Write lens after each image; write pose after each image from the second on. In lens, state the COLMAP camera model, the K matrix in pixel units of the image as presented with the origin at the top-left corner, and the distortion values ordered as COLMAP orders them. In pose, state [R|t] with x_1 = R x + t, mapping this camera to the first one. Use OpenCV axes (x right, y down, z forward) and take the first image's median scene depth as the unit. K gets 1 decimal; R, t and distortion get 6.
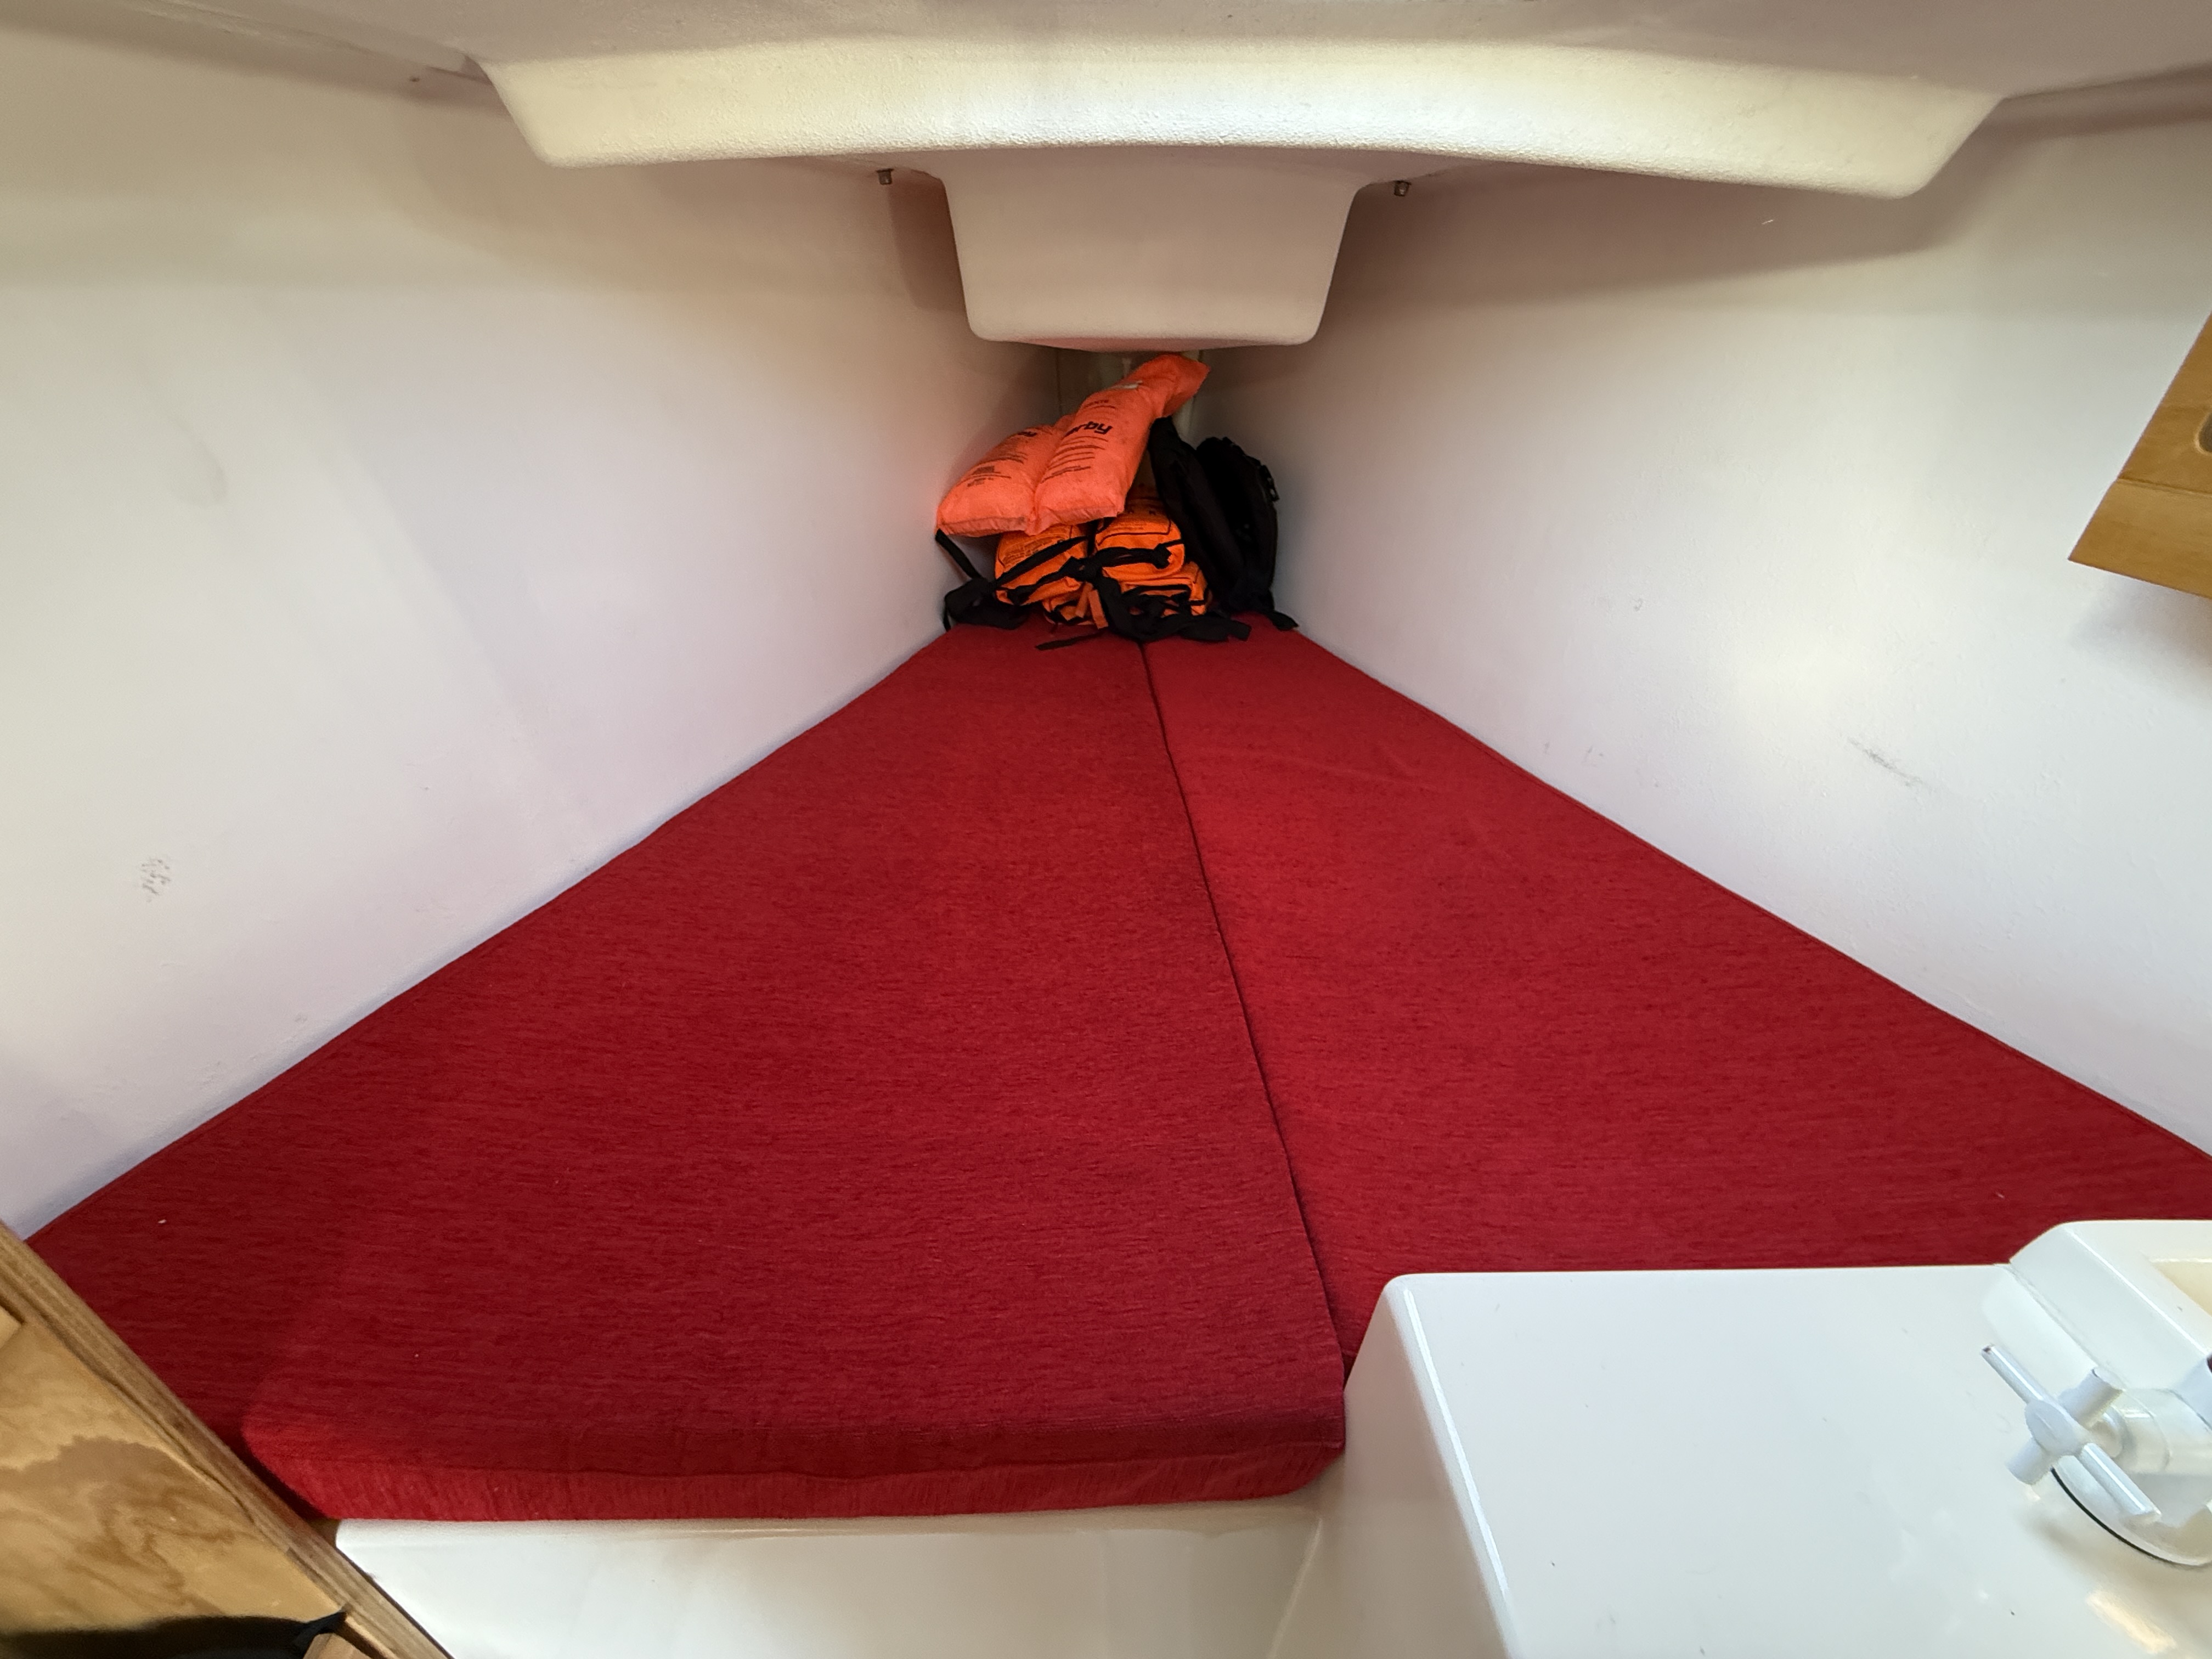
lens RADIAL K [[882.6, 0, 1109.6], [0, 882.6, 827.7], [0, 0, 1]] dist [-0.004925, 0.000993]
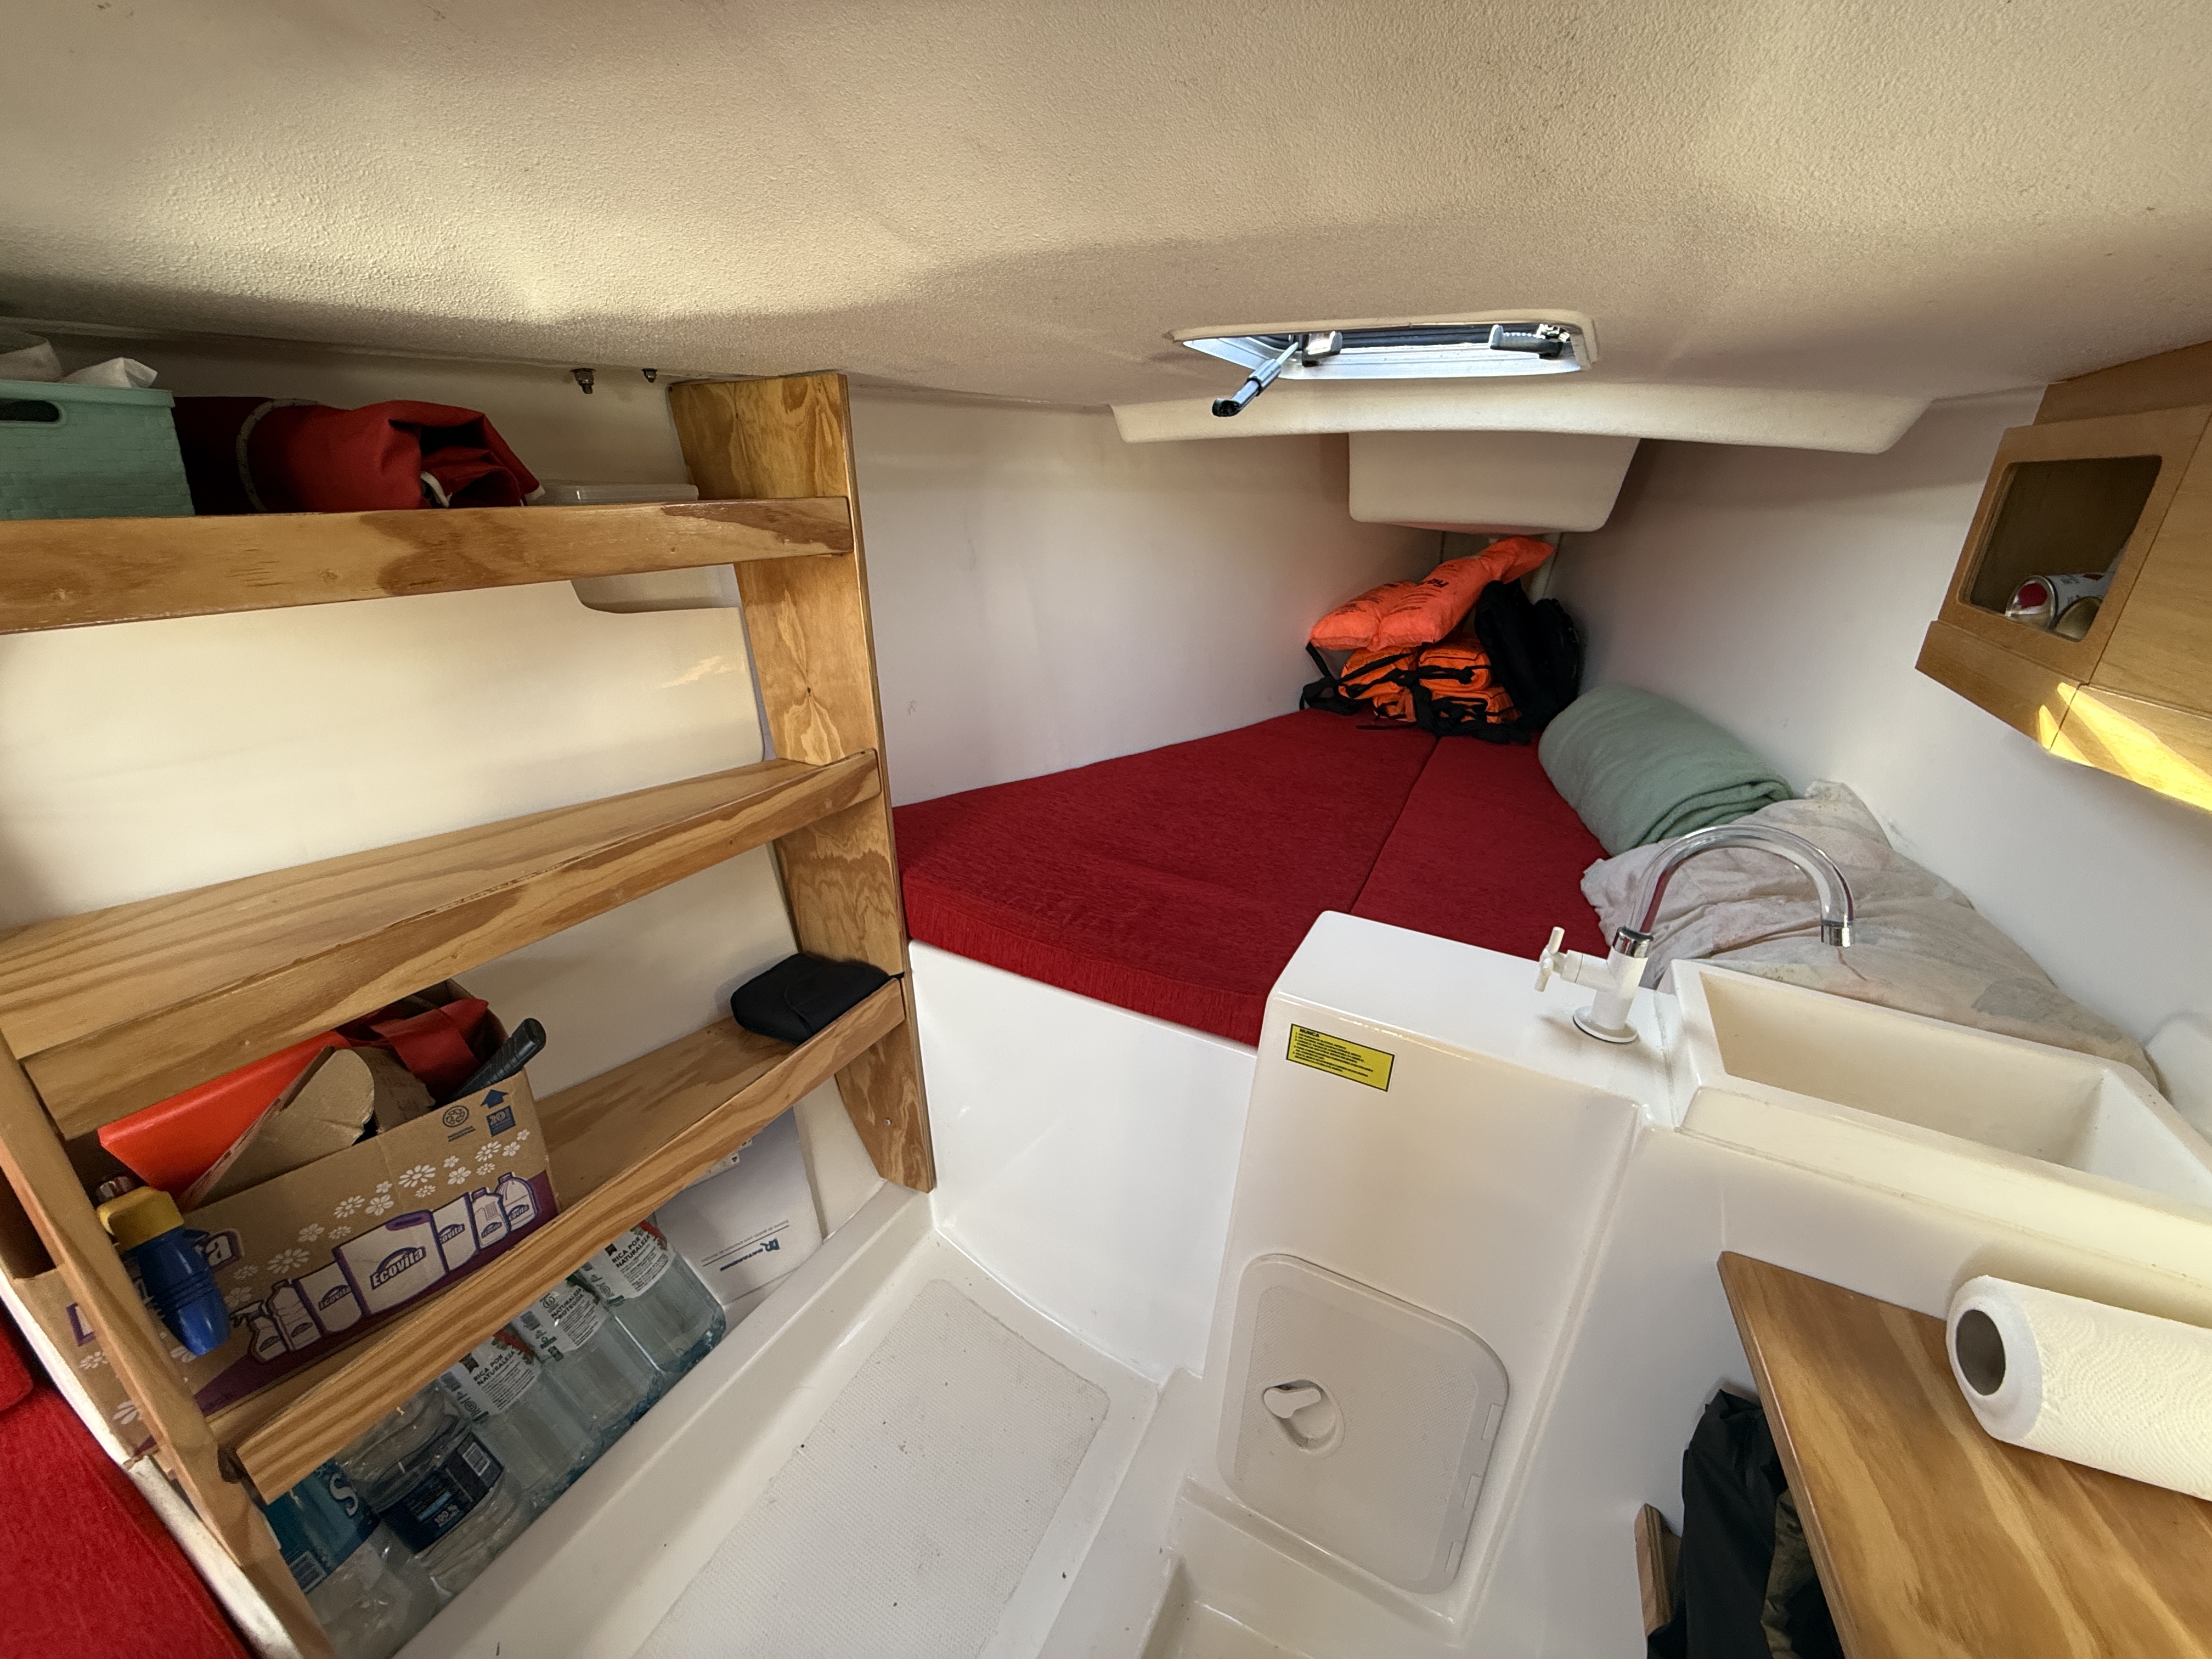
lens RADIAL K [[882.6, 0, 1102.1], [0, 882.6, 822.3], [0, 0, 1]] dist [-0.004925, 0.000993]
pose [[0.866843, 0.187540, -0.461965, 0.235708], [-0.267168, 0.957025, -0.112807, 0.201417], [0.420956, 0.221208, 0.879695, -0.356574]]
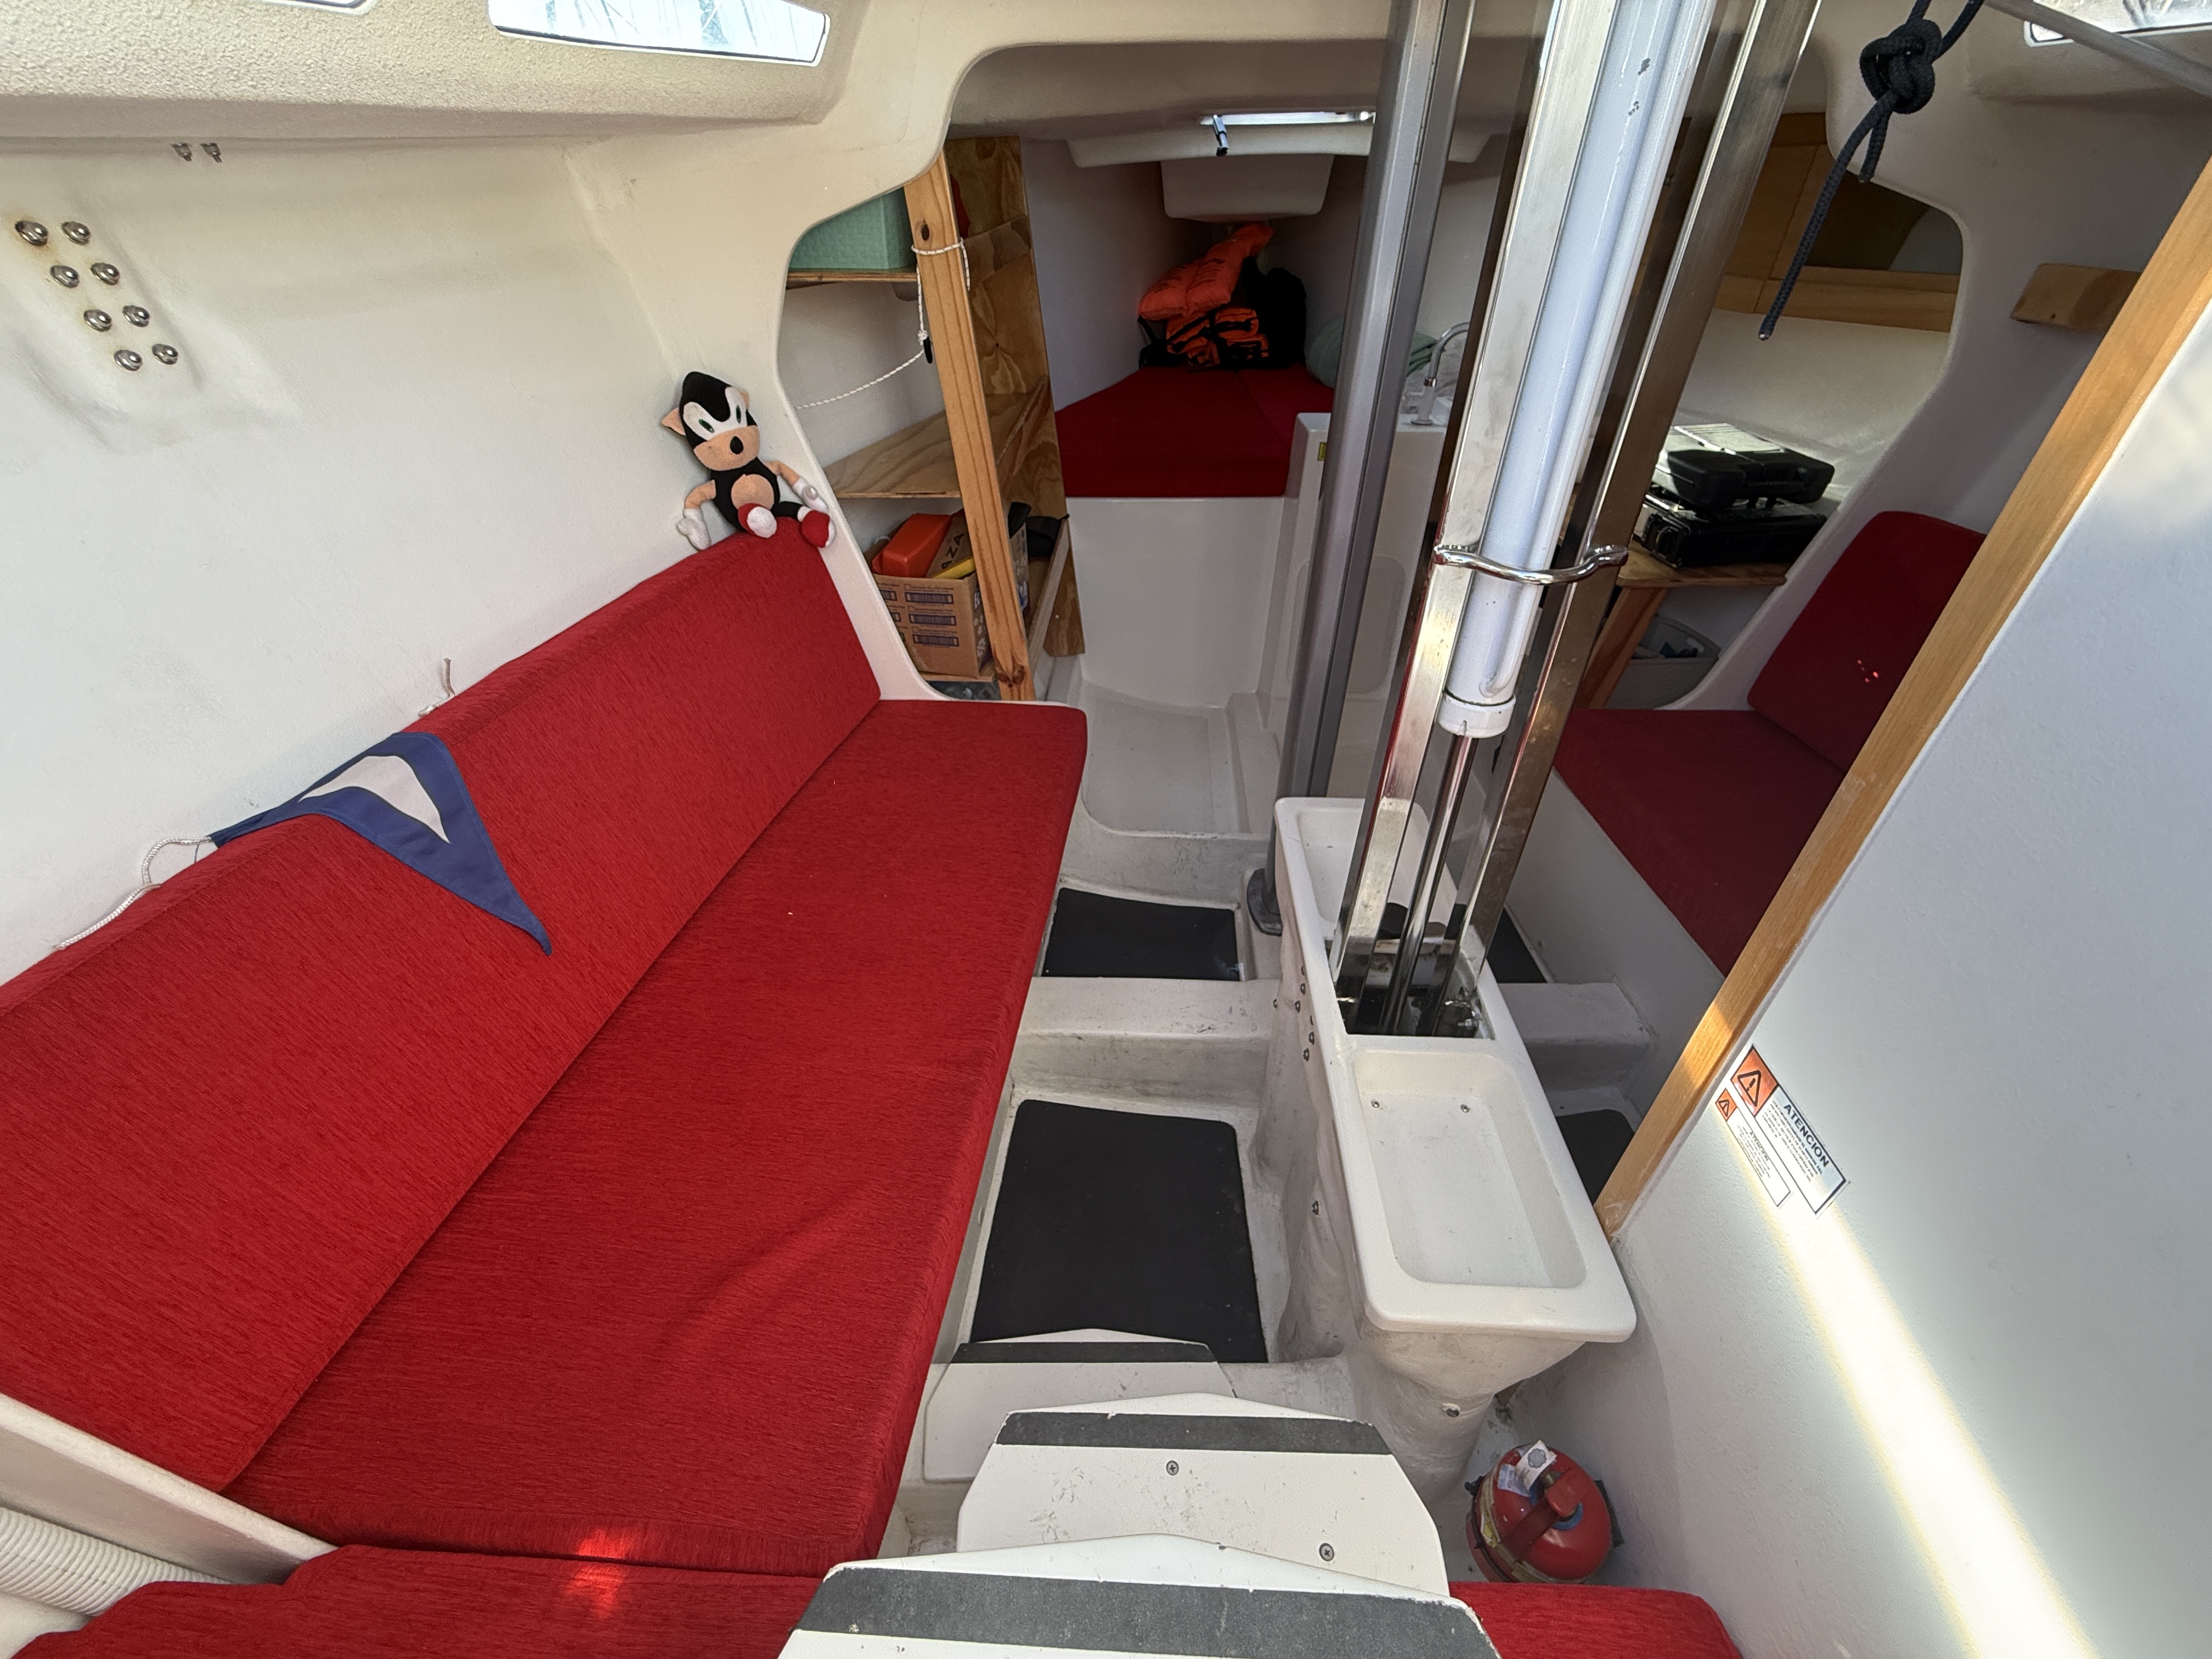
lens RADIAL K [[882.6, 0, 1121.2], [0, 882.6, 824.7], [0, 0, 1]] dist [-0.004925, 0.000993]
pose [[0.997170, 0.016244, -0.073404, -0.064758], [-0.009323, 0.995561, 0.093661, 0.658788], [0.074599, -0.092711, 0.992895, -1.169626]]
